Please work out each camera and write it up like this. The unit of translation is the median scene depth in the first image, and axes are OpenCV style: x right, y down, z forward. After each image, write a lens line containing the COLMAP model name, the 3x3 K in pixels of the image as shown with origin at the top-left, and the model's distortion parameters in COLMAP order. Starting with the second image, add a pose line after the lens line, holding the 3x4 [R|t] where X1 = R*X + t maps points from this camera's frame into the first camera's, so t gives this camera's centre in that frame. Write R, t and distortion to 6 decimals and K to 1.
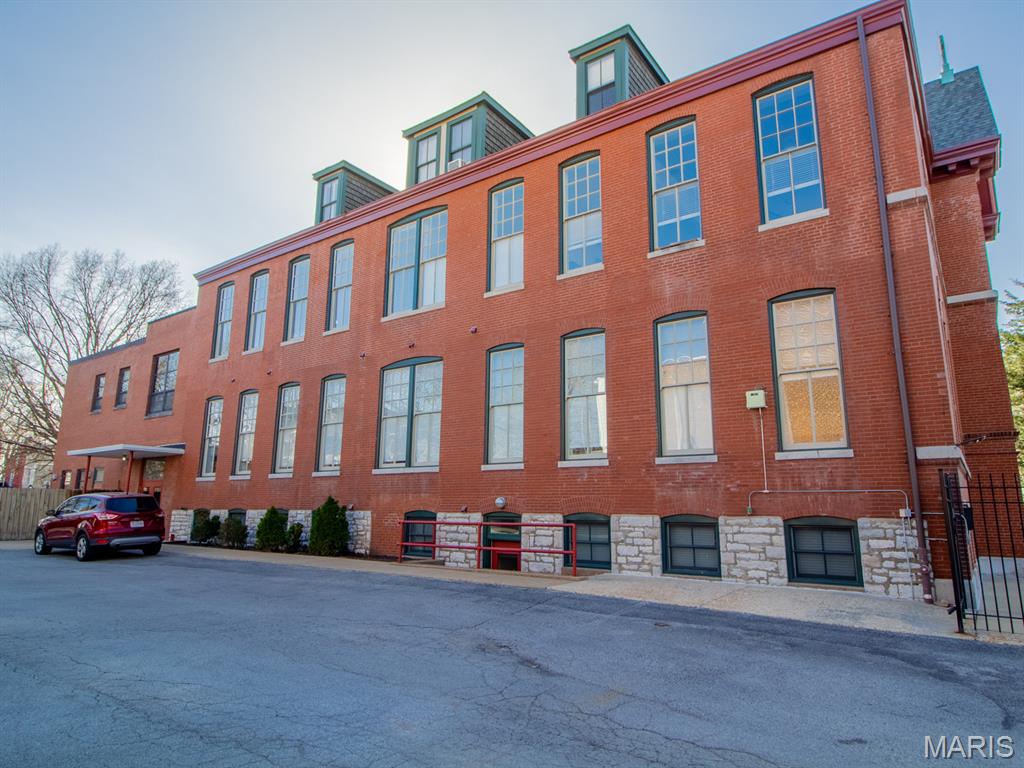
lens RADIAL K [[636.2, 0, 512.4], [0, 636.2, 371.9], [0, 0, 1]] dist [-0.005817, -0.001677]
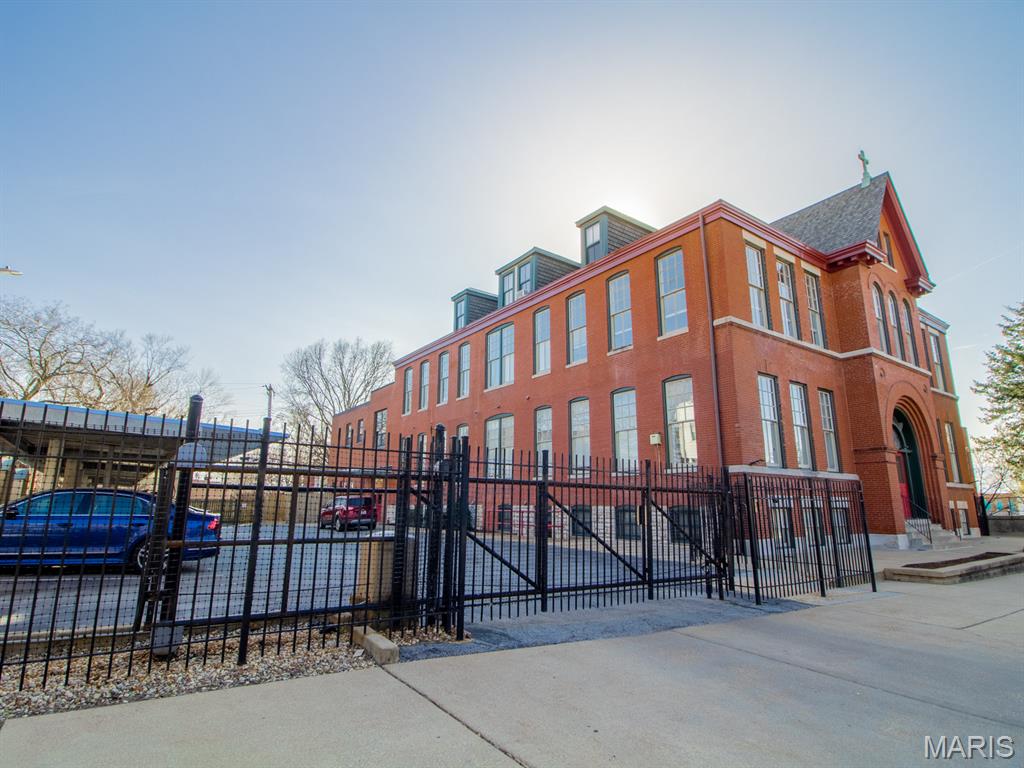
lens RADIAL K [[541.5, 0, 513.5], [0, 541.5, 378.2], [0, 0, 1]] dist [-0.004314, -0.000407]
pose [[0.952184, -0.074884, -0.296206, 0.307407], [0.069854, 0.997177, -0.027543, -0.073444], [0.297432, 0.005535, 0.954727, -0.363978]]
